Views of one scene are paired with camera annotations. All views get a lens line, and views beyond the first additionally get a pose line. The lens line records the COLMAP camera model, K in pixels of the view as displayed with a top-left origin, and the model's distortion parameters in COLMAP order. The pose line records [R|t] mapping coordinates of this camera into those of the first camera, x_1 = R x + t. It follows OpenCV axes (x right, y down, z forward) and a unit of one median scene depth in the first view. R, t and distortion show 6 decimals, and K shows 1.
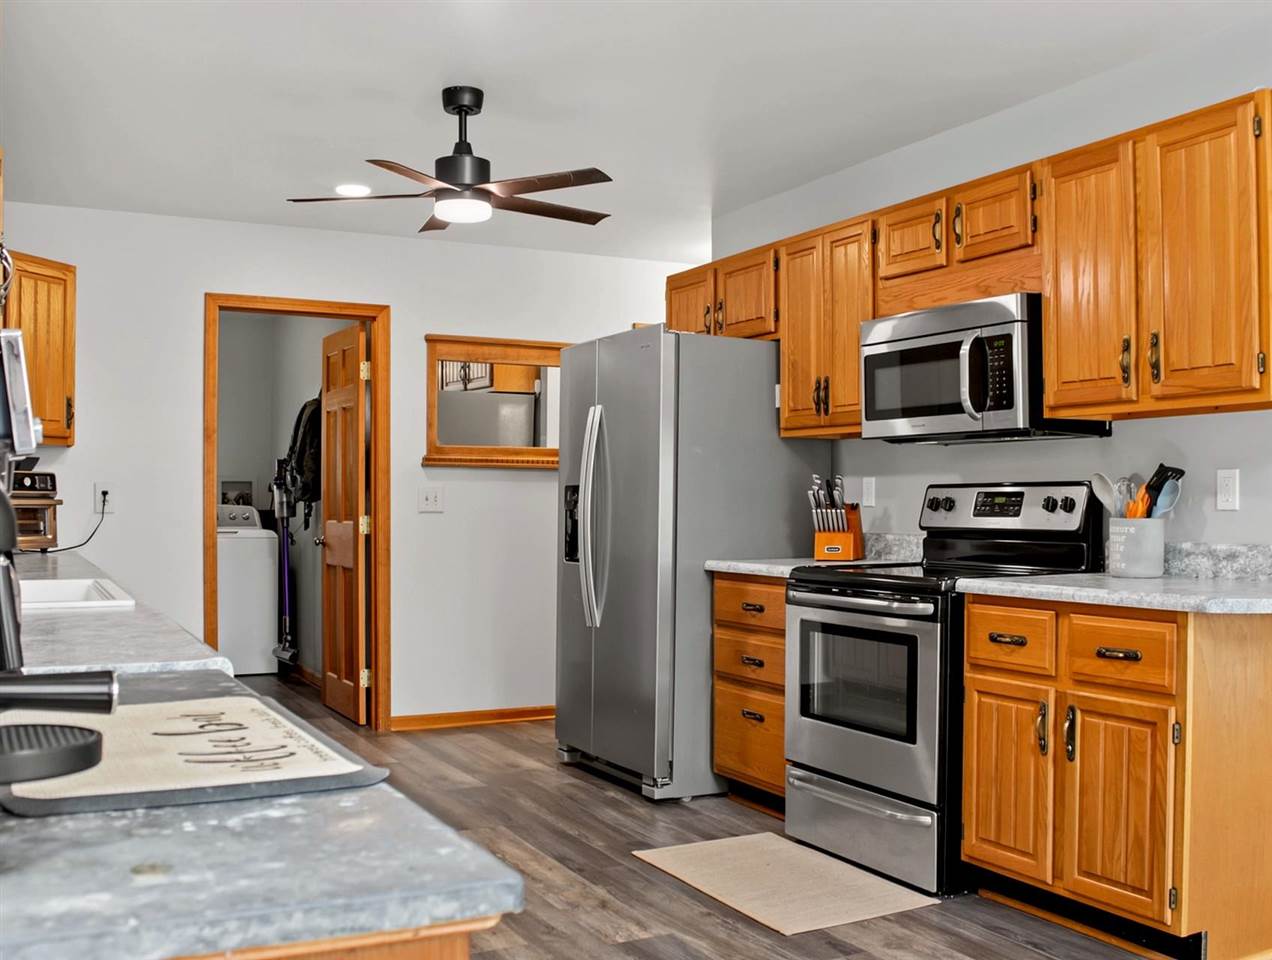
lens RADIAL K [[1266.7, 0, 636.2], [0, 1266.7, 504.1], [0, 0, 1]] dist [-0.119845, 0.007232]
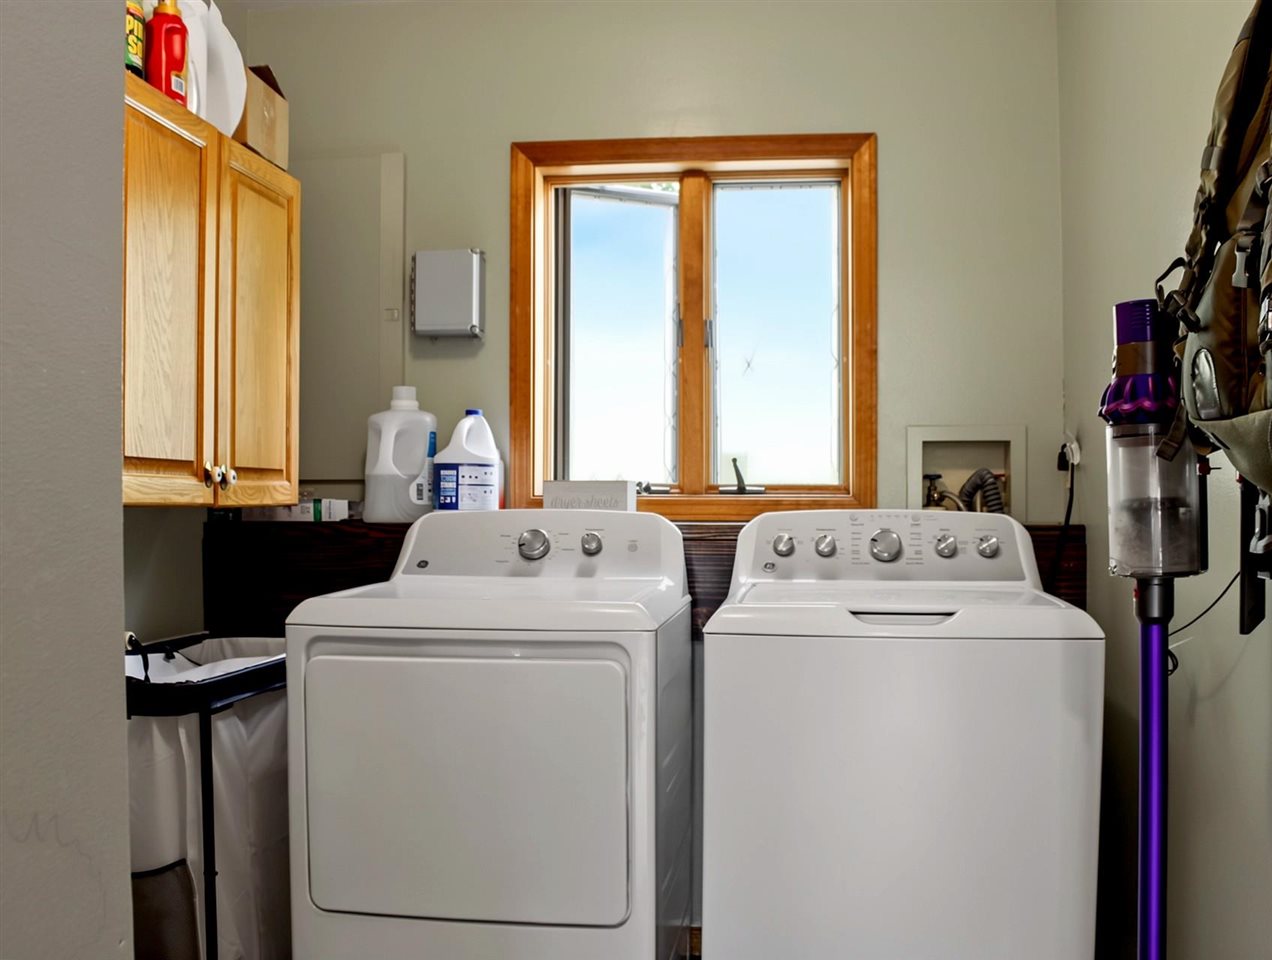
lens RADIAL K [[1266.7, 0, 636.2], [0, 1266.7, 504.1], [0, 0, 1]] dist [-0.119845, 0.007232]
pose [[0.826018, -0.000530, -0.563643, -0.226624], [0.001931, 0.999996, 0.001889, -0.001848], [0.563640, -0.002649, 0.826016, 0.753325]]
